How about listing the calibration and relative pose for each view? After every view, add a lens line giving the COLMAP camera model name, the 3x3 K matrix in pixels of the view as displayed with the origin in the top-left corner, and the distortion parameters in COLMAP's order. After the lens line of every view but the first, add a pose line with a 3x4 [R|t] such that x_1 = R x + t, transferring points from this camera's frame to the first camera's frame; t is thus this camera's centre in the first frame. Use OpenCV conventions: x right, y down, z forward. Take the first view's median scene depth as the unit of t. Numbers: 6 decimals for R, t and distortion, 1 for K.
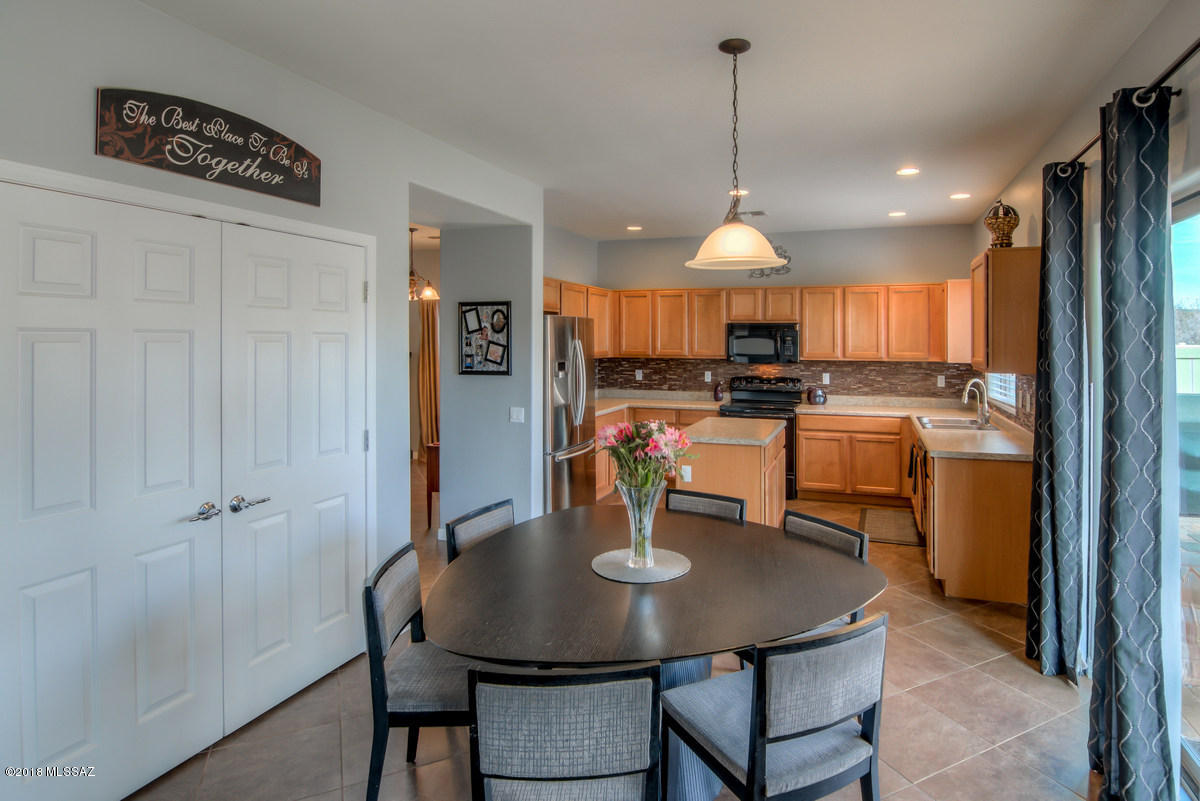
lens RADIAL K [[620.3, 0, 650.0], [0, 620.3, 338.8], [0, 0, 1]] dist [-0.044630, -0.000365]
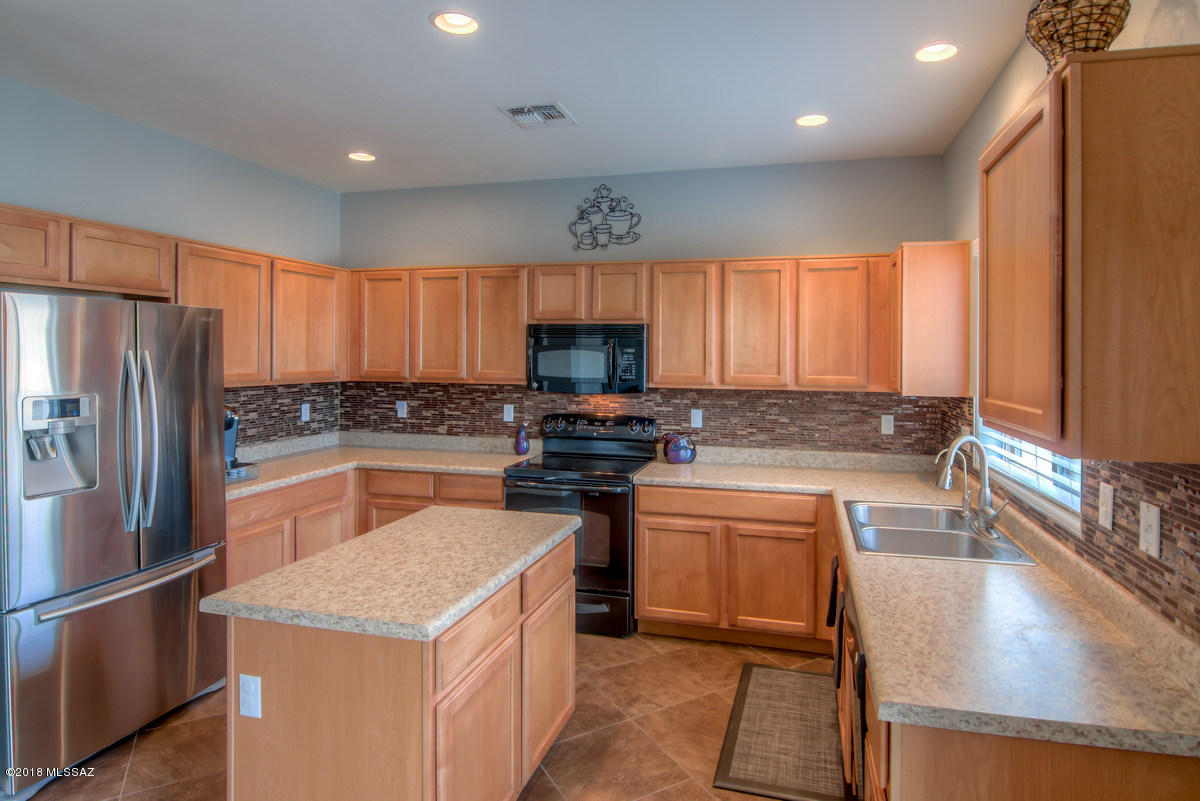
lens RADIAL K [[666.8, 0, 606.7], [0, 666.8, 358.1], [0, 0, 1]] dist [-0.017702, -0.001396]
pose [[0.998297, 0.004614, 0.058147, 0.163540], [-0.004941, 0.999973, 0.005496, 0.003064], [-0.058120, -0.005774, 0.998293, 0.369077]]
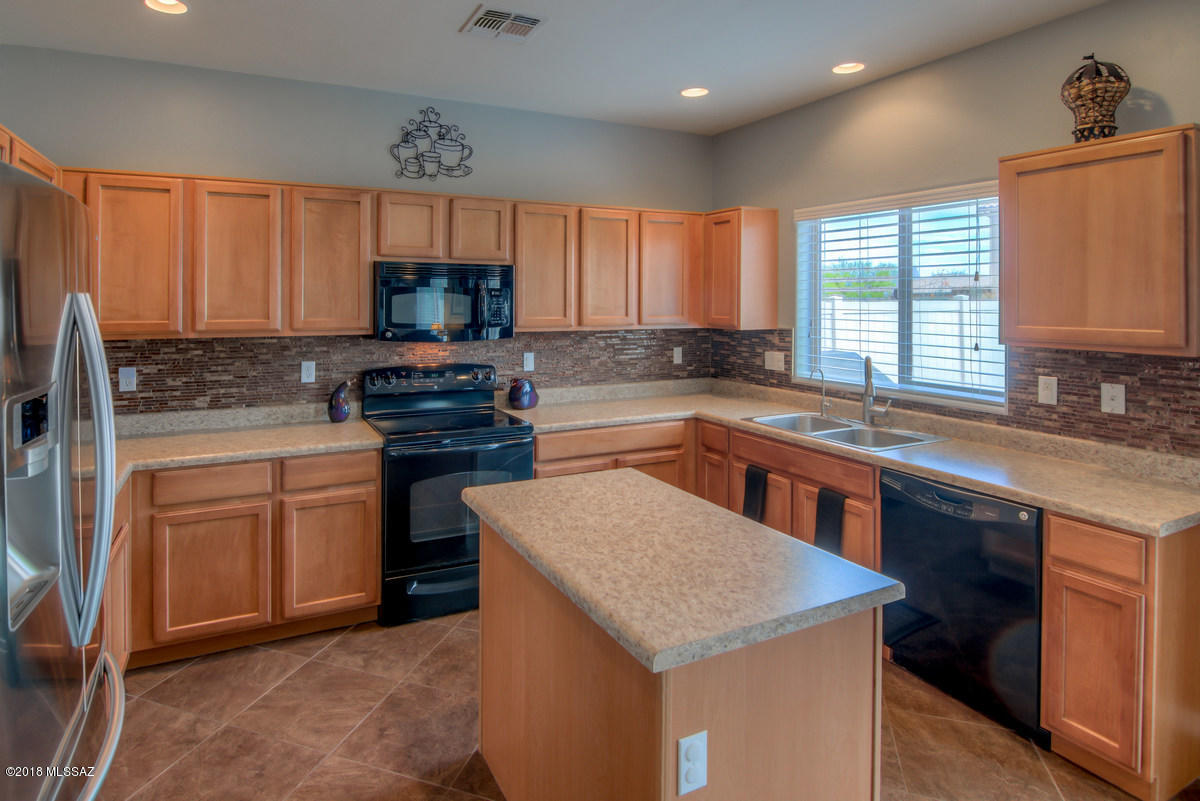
lens RADIAL K [[654.5, 0, 586.1], [0, 654.5, 300.3], [0, 0, 1]] dist [-0.003420, -0.001114]
pose [[0.712989, -0.001986, 0.701172, -0.118406], [-0.000776, 0.999993, 0.003622, 0.003256], [-0.701174, -0.003127, 0.712983, 0.524561]]
